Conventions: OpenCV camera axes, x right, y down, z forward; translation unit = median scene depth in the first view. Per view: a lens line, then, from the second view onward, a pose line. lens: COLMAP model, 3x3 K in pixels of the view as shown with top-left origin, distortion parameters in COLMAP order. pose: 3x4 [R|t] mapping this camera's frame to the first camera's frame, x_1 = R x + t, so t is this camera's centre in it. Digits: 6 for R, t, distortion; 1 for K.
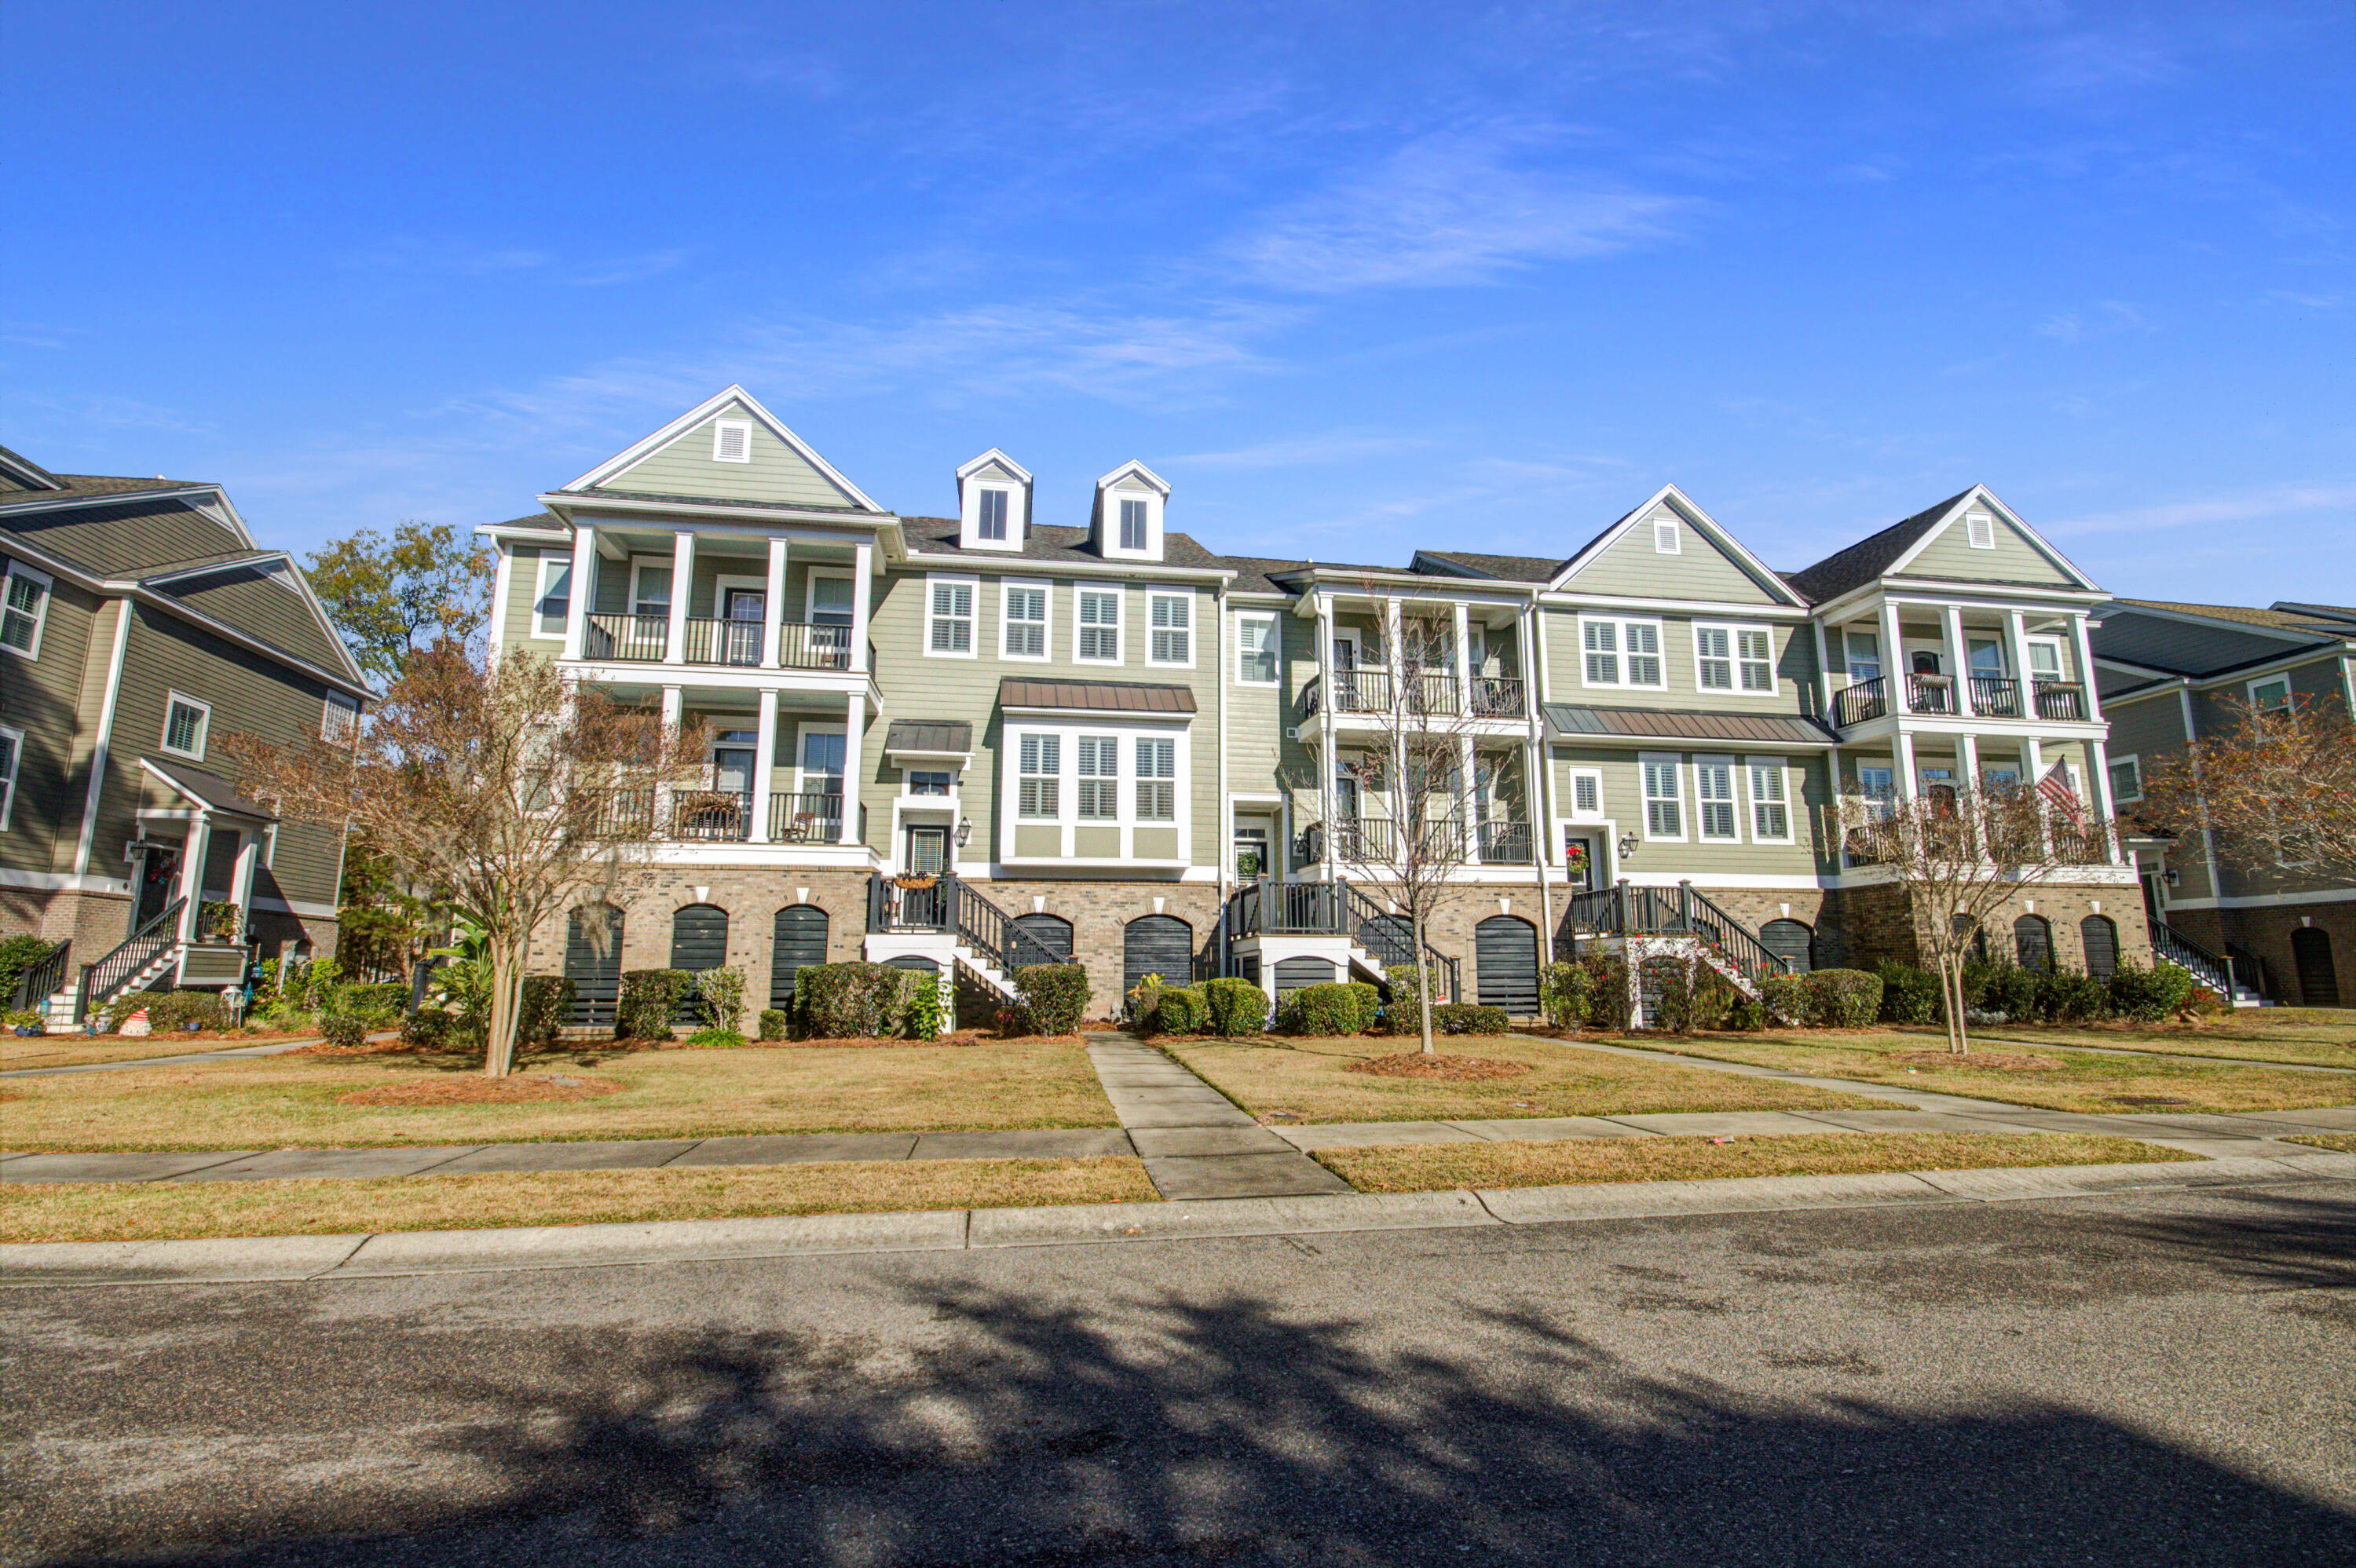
lens RADIAL K [[1102.7, 0, 1178.0], [0, 1102.7, 784.0], [0, 0, 1]] dist [-0.001051, 0.000548]
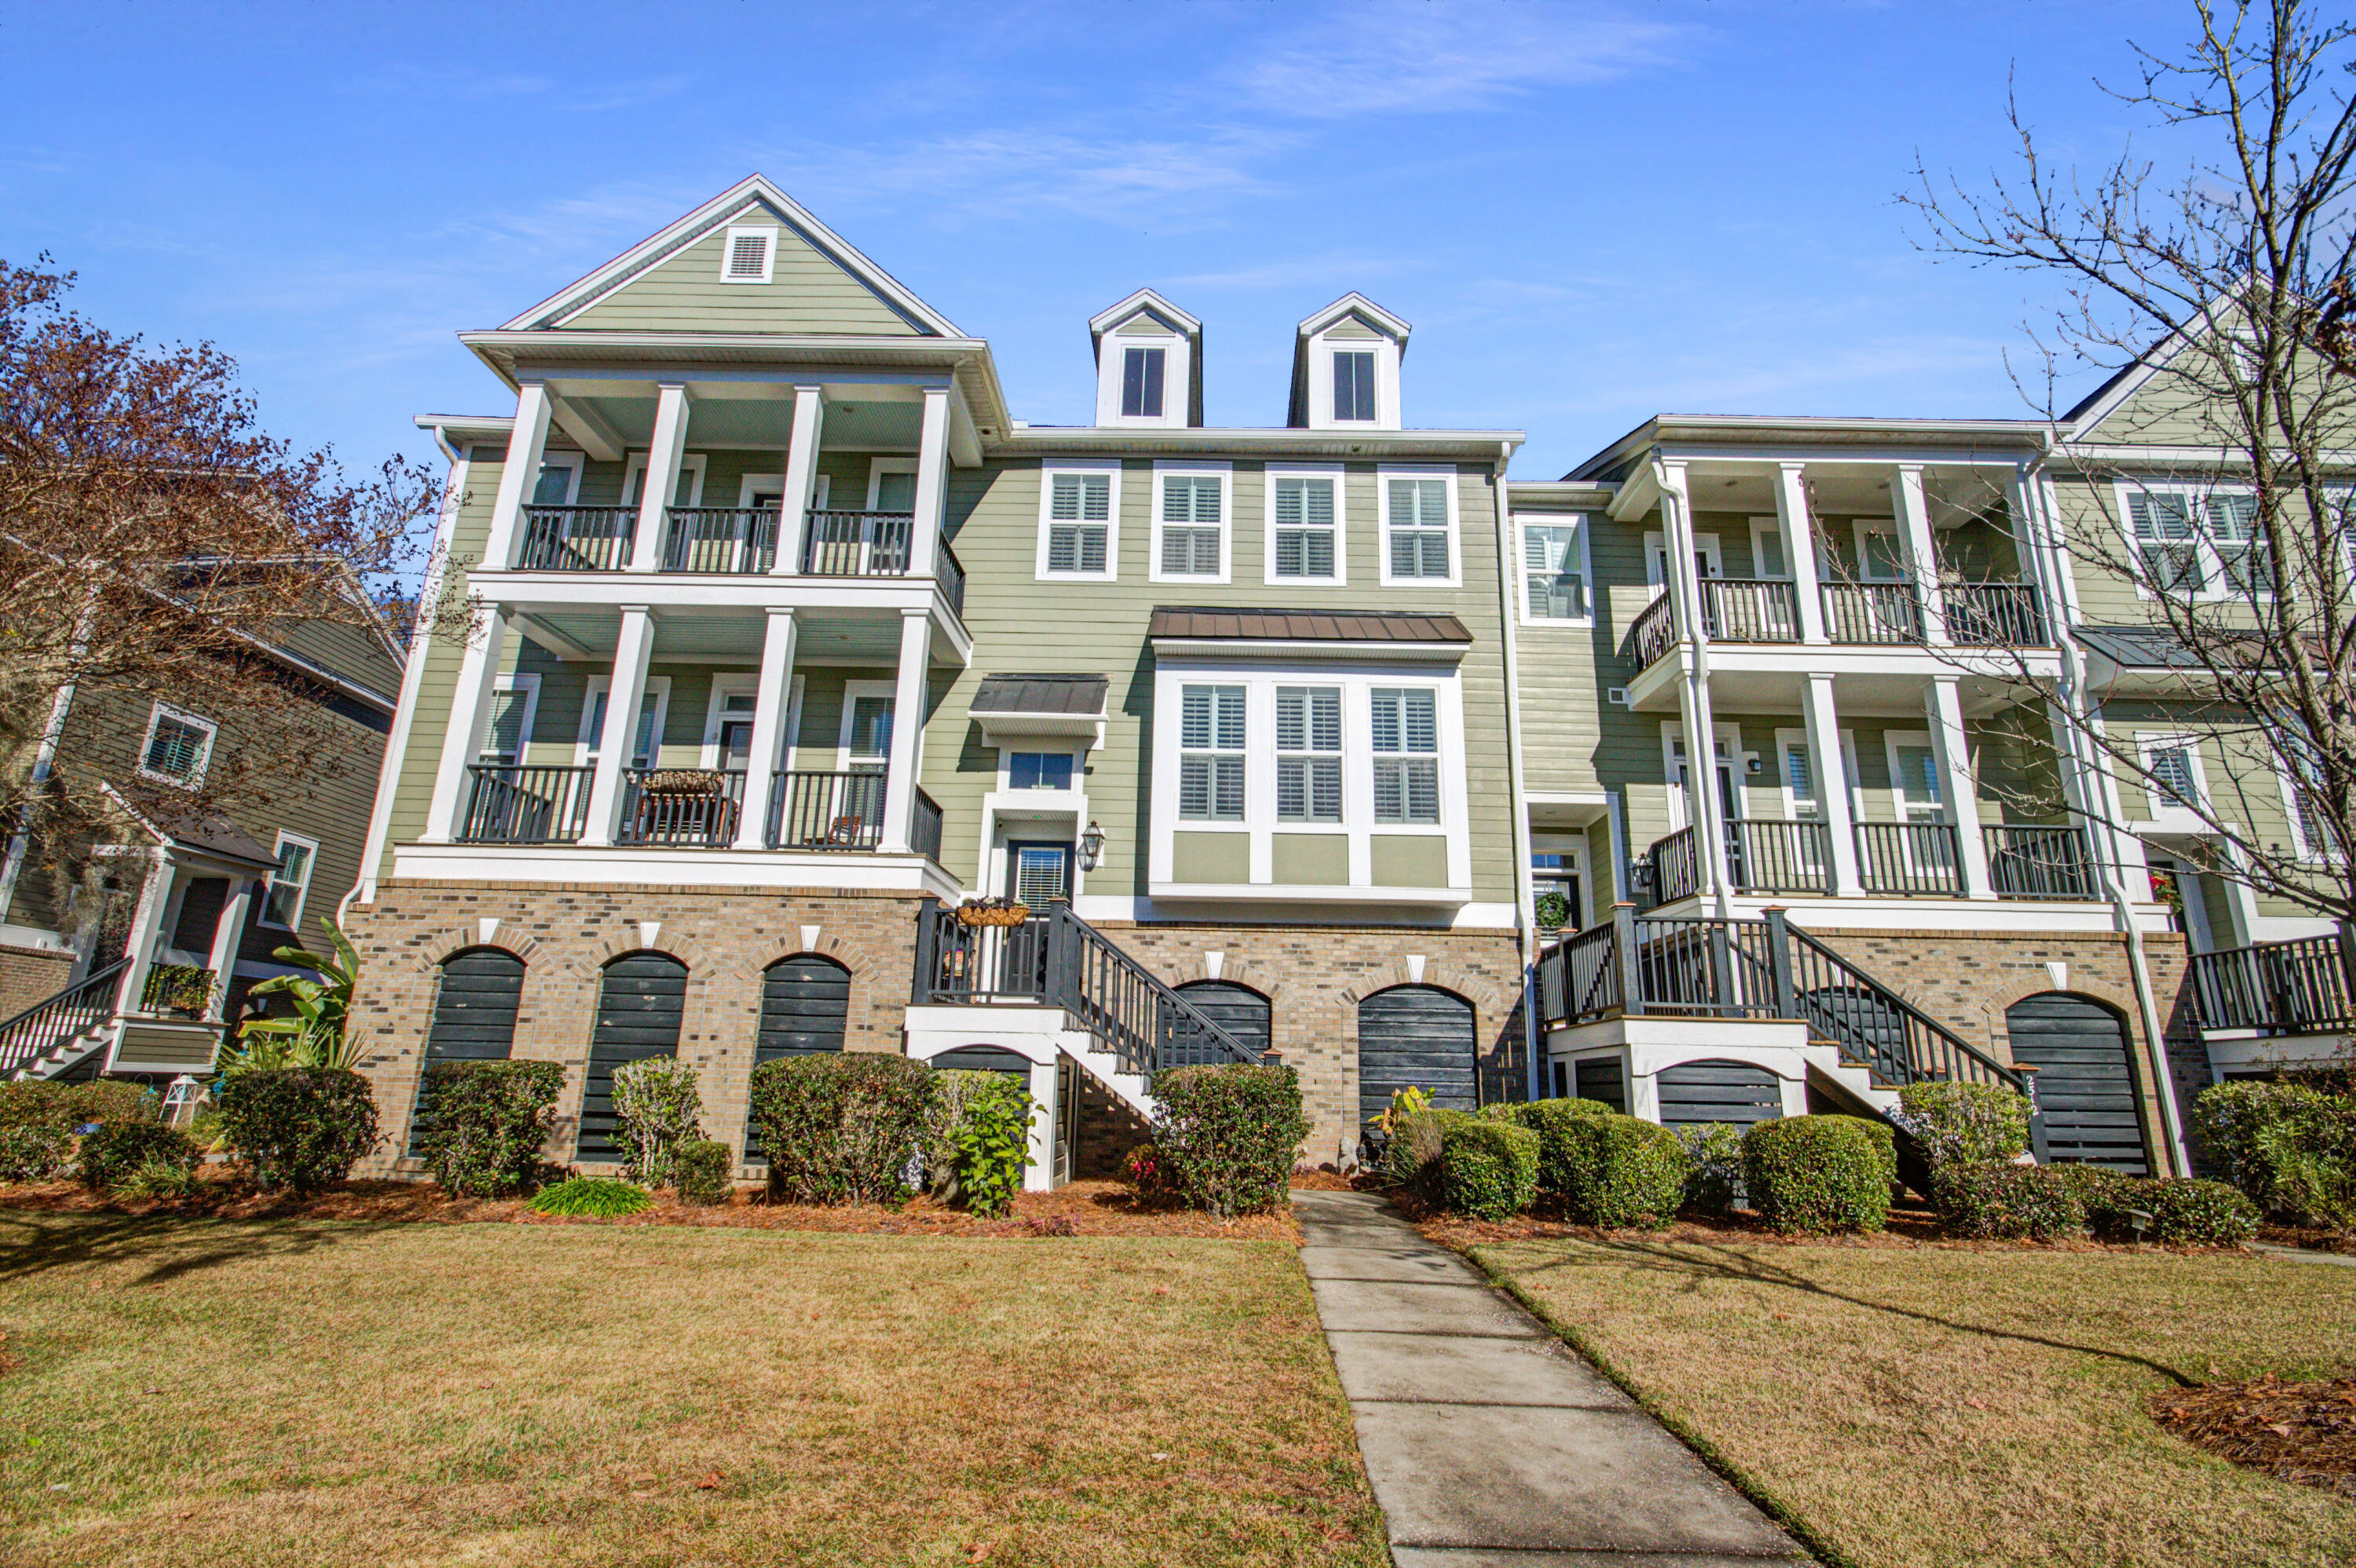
lens RADIAL K [[1110.6, 0, 1189.4], [0, 1110.6, 778.2], [0, 0, 1]] dist [-0.002505, -0.000602]
pose [[0.986043, -0.023255, -0.164861, -0.036684], [0.007236, 0.995247, -0.097112, 0.065575], [0.166336, 0.094563, 0.981524, 0.388958]]
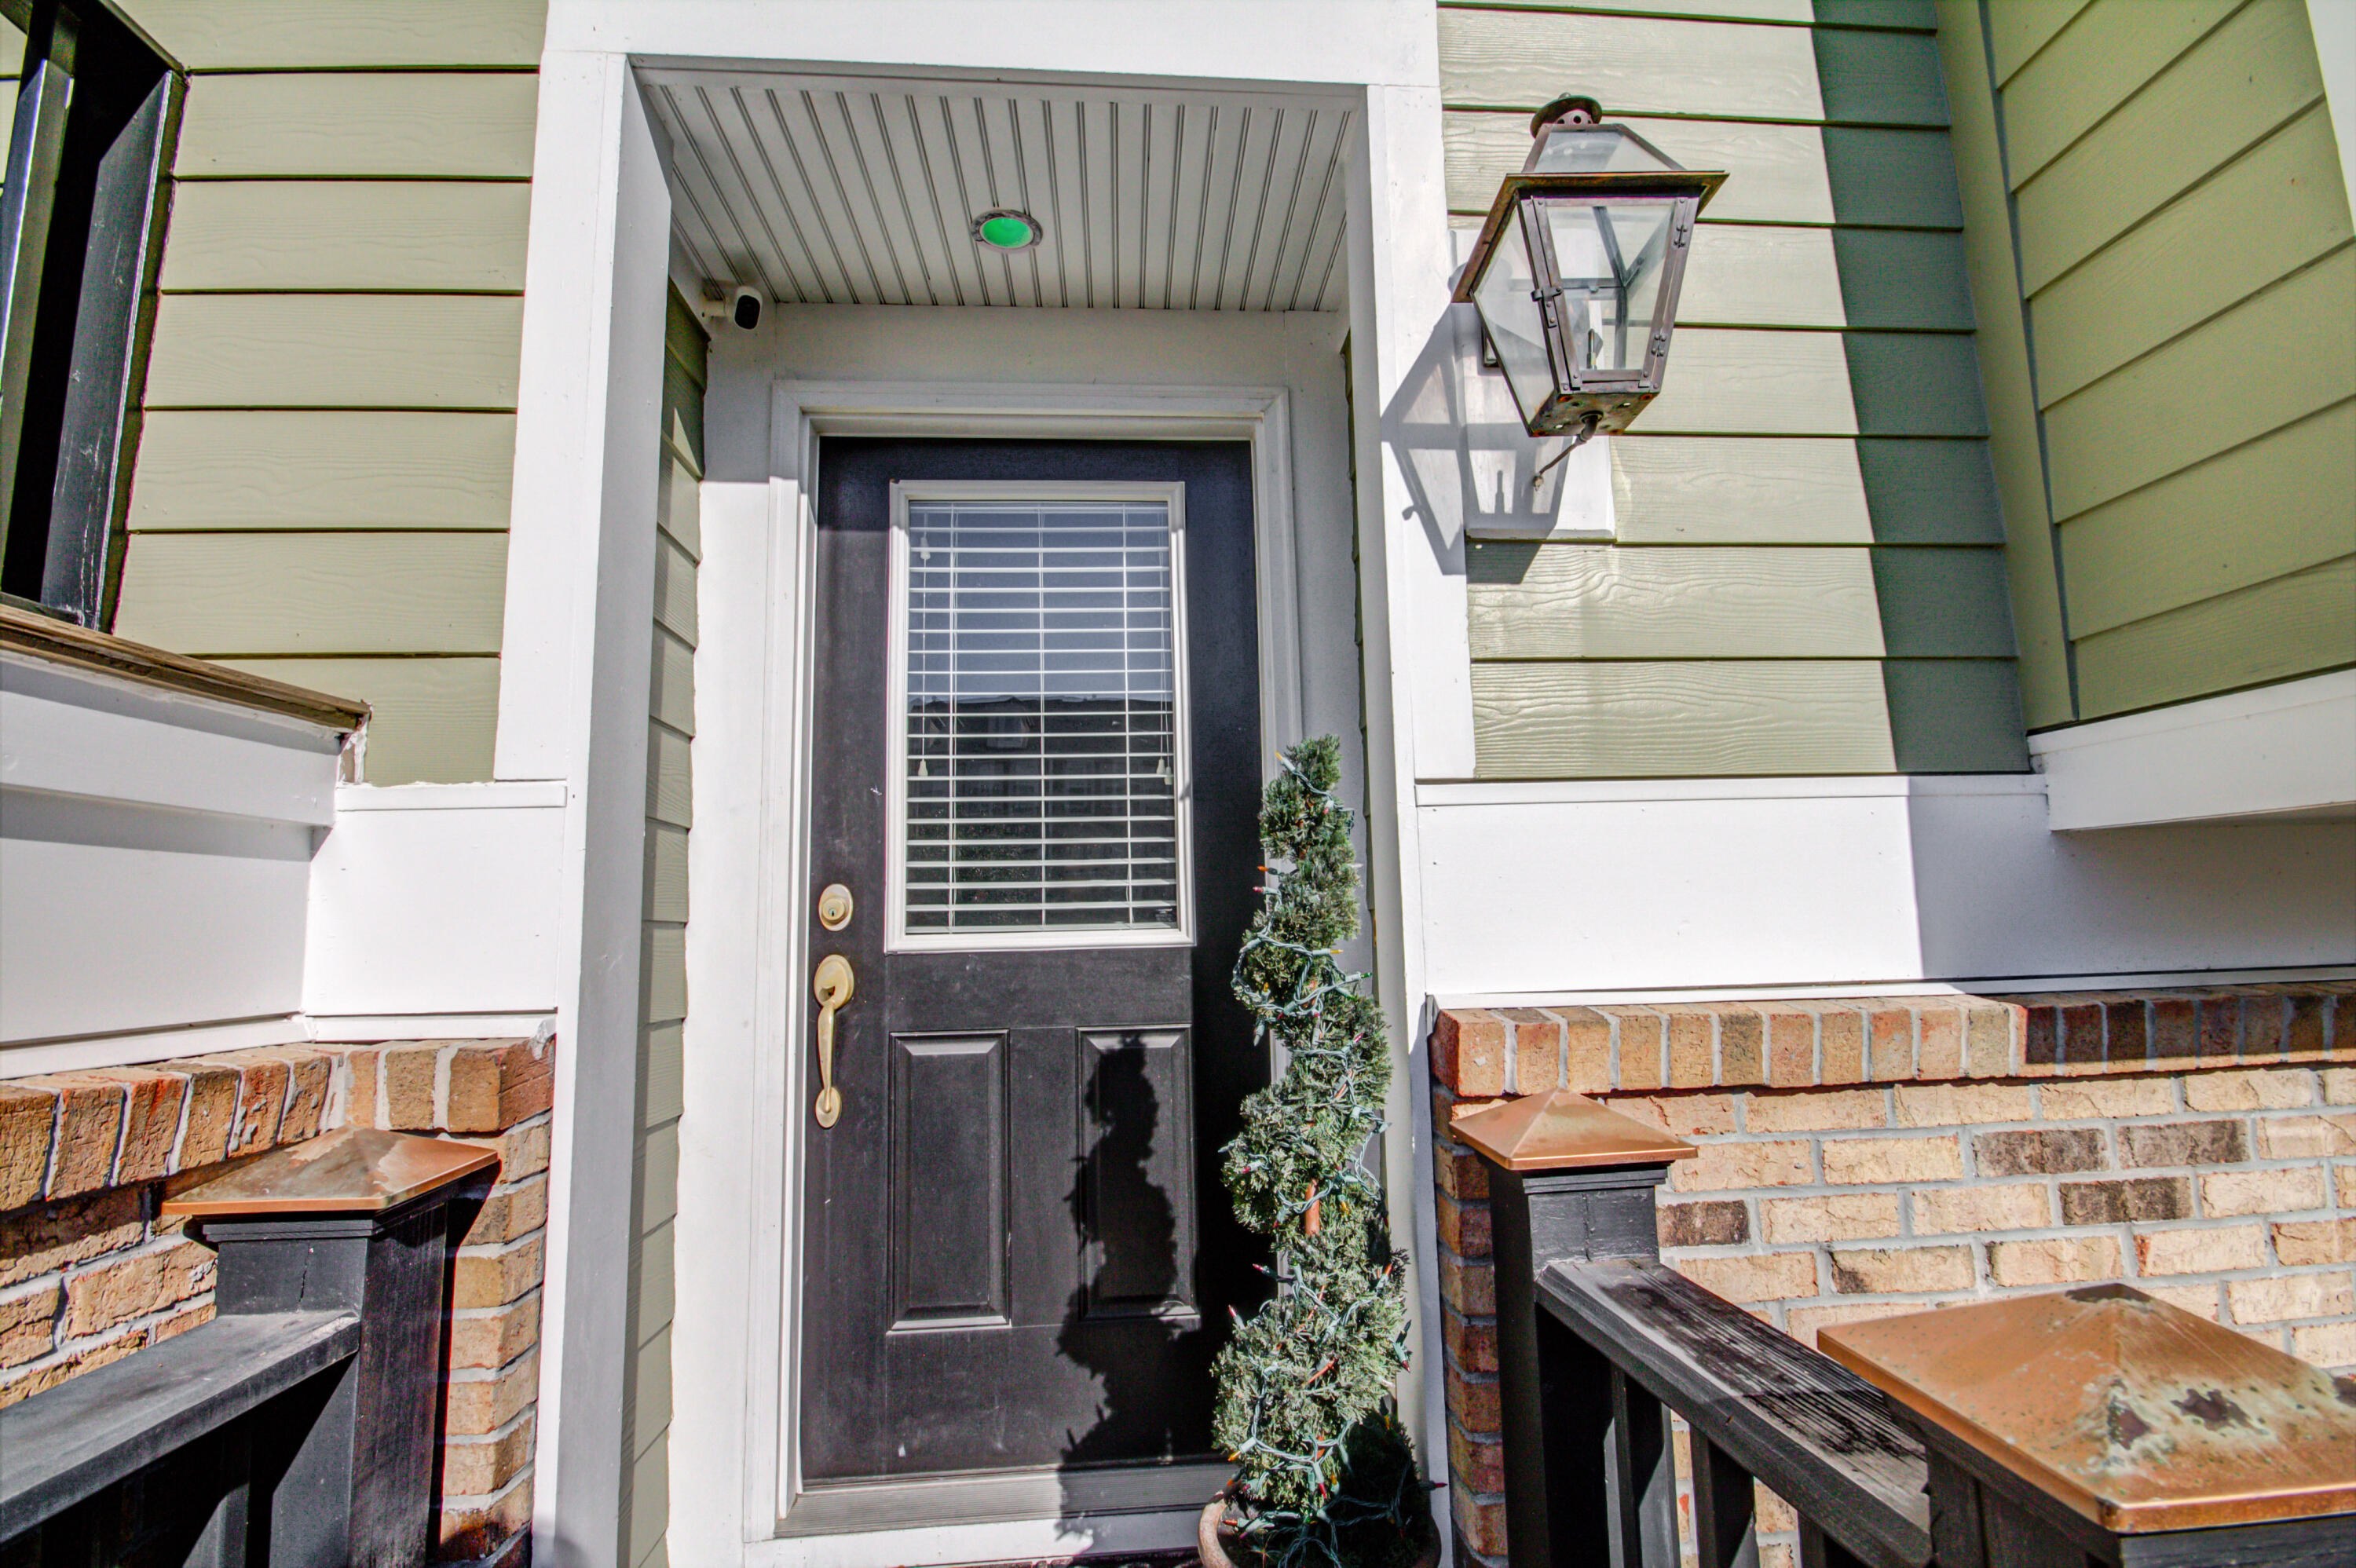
lens RADIAL K [[1110.6, 0, 1189.4], [0, 1110.6, 778.2], [0, 0, 1]] dist [-0.002505, -0.000602]
pose [[0.995368, -0.036902, -0.088770, -0.207963], [0.040389, 0.998468, 0.037812, 0.066218], [0.087239, -0.041223, 0.995334, 0.914488]]
